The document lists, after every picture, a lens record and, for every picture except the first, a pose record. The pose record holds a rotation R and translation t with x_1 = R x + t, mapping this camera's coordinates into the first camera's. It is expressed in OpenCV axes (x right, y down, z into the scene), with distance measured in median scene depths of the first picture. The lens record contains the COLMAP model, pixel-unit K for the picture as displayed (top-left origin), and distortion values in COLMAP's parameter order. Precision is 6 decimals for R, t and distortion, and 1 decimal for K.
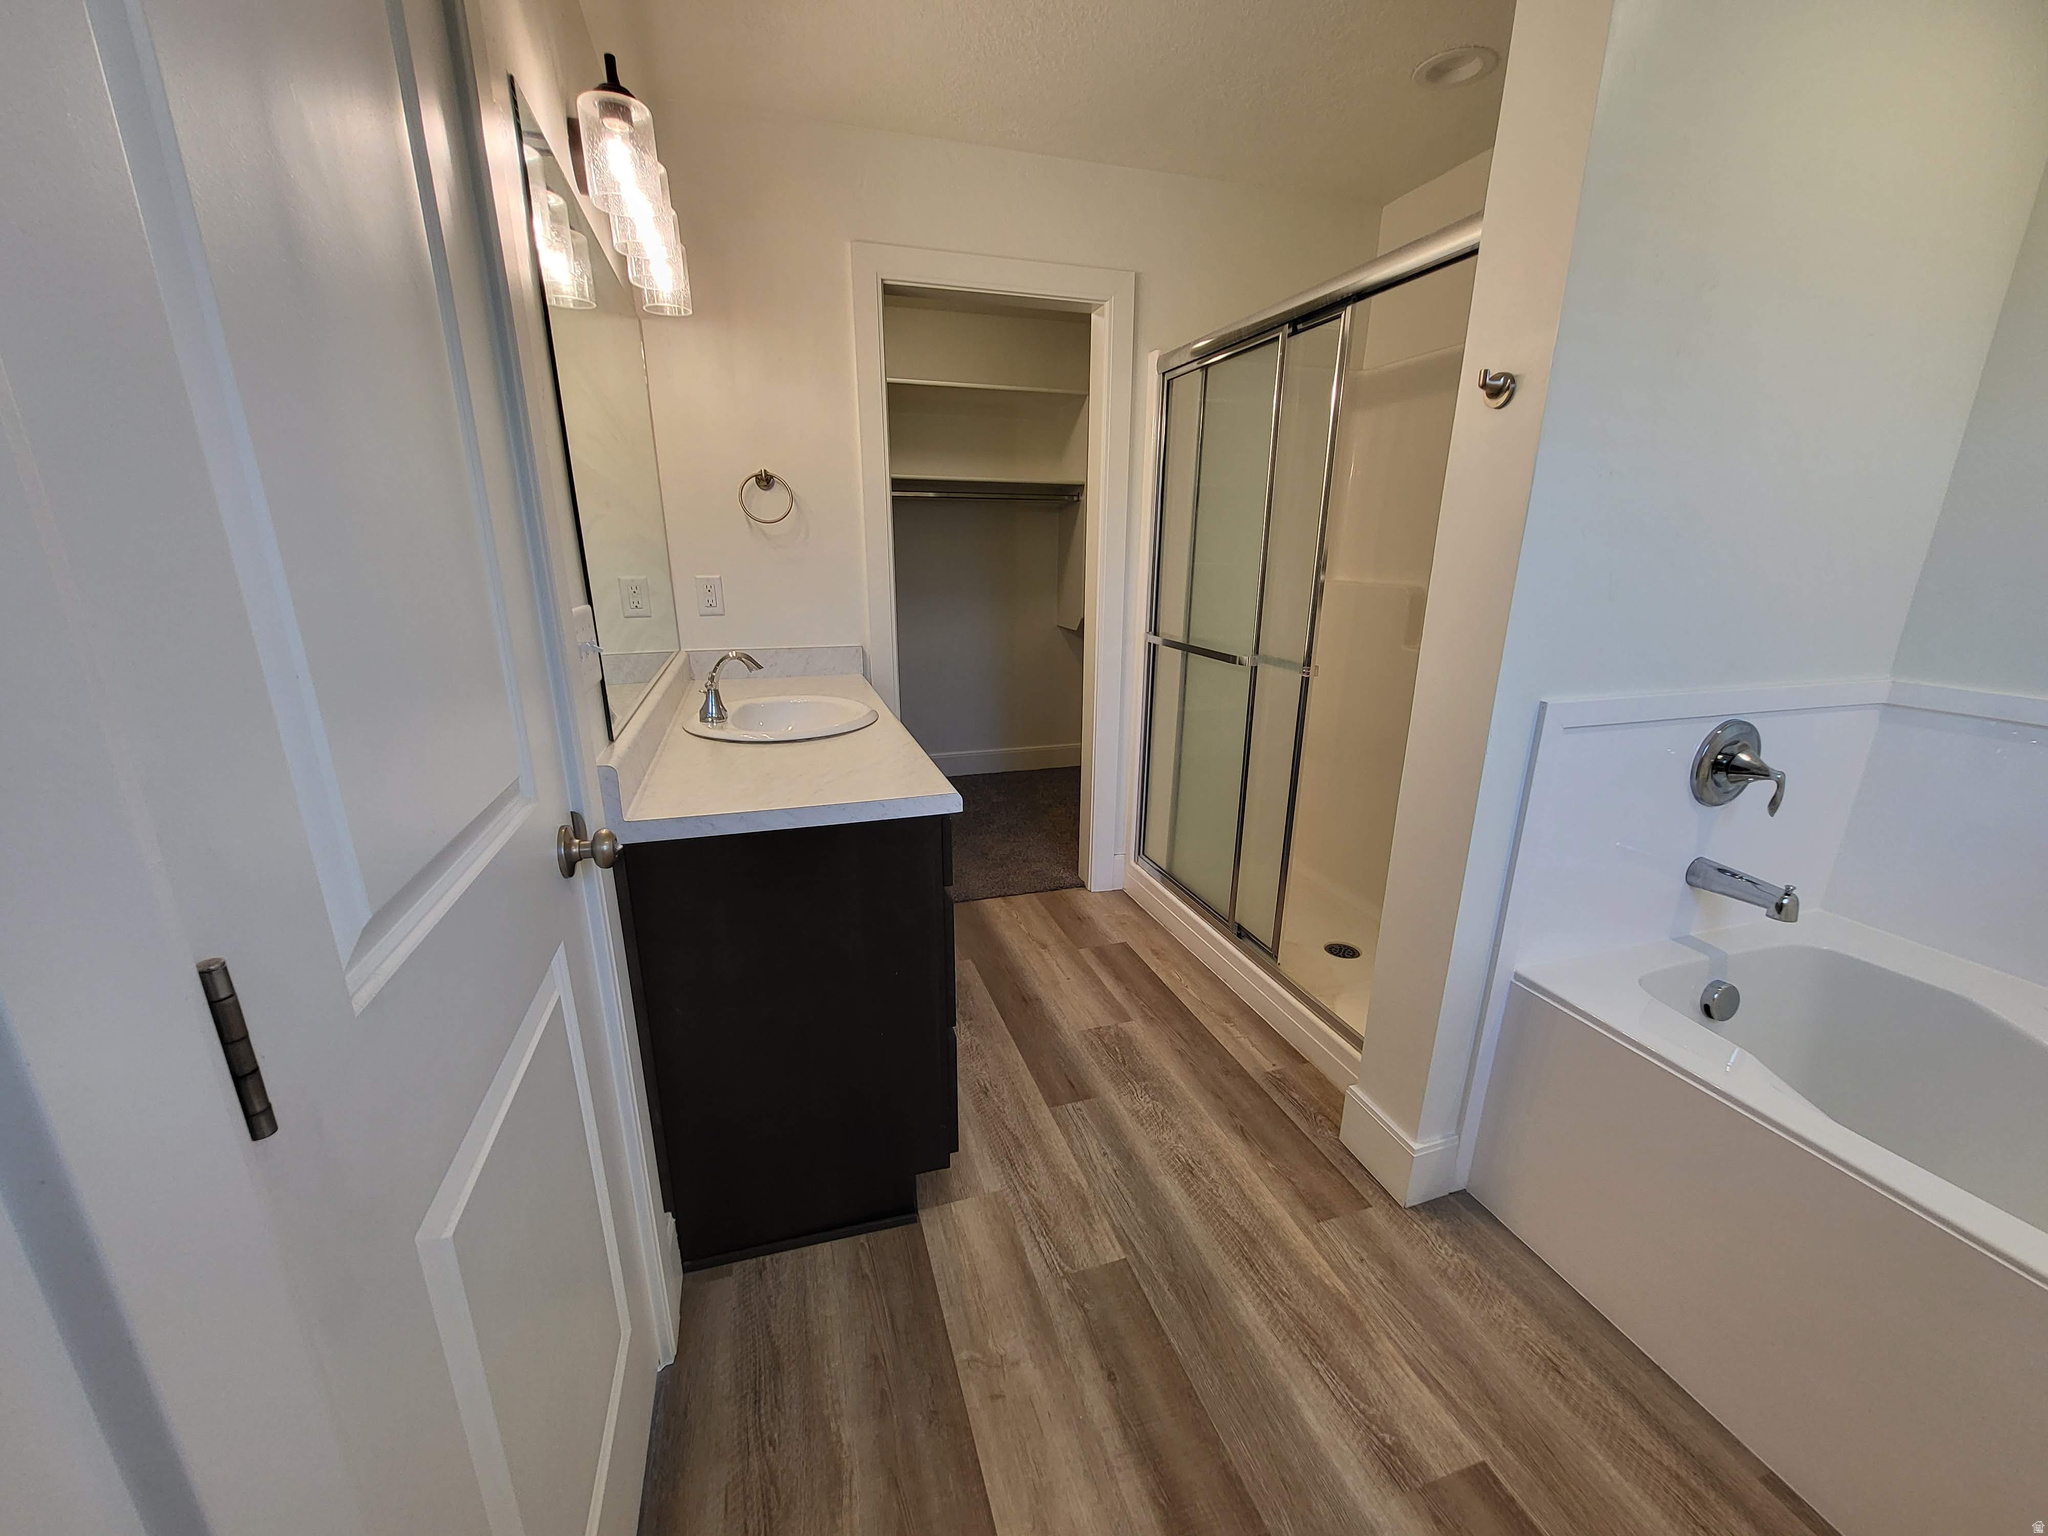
lens RADIAL K [[797.3, 0, 1022.2], [0, 797.3, 776.5], [0, 0, 1]] dist [0.001749, 0.000222]
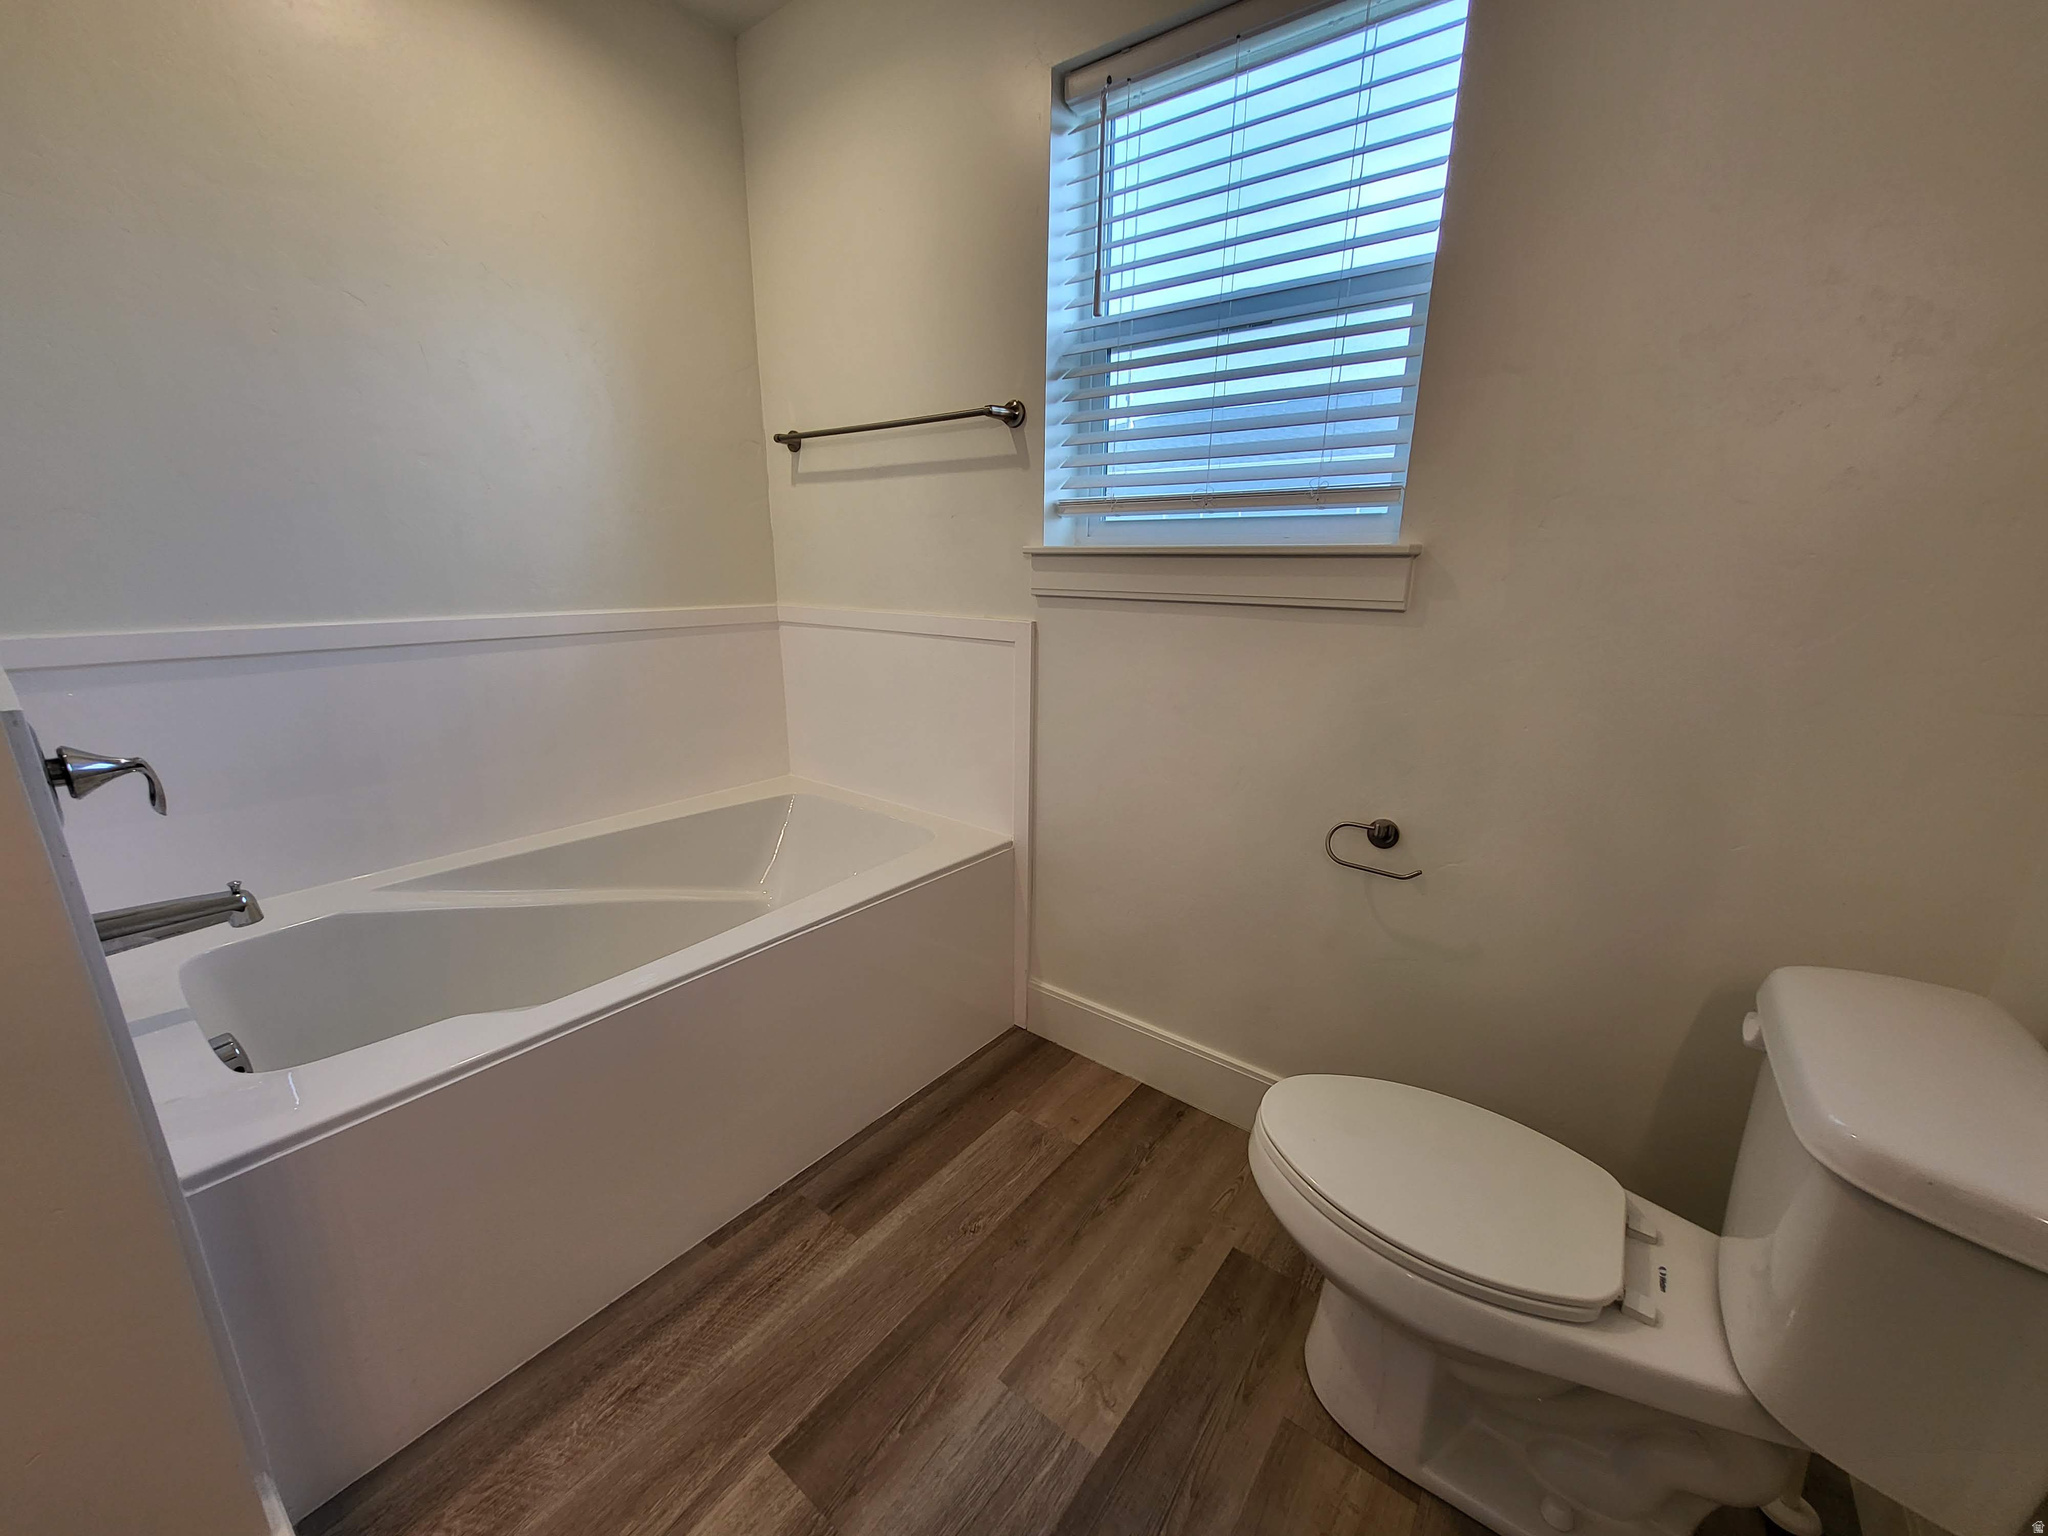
lens RADIAL K [[797.3, 0, 1029.2], [0, 797.3, 775.7], [0, 0, 1]] dist [0.001749, 0.000222]
pose [[-0.571034, -0.231052, 0.787740, -0.131407], [0.206167, 0.888459, 0.410044, -0.146663], [-0.794616, 0.396555, -0.459705, 0.825810]]
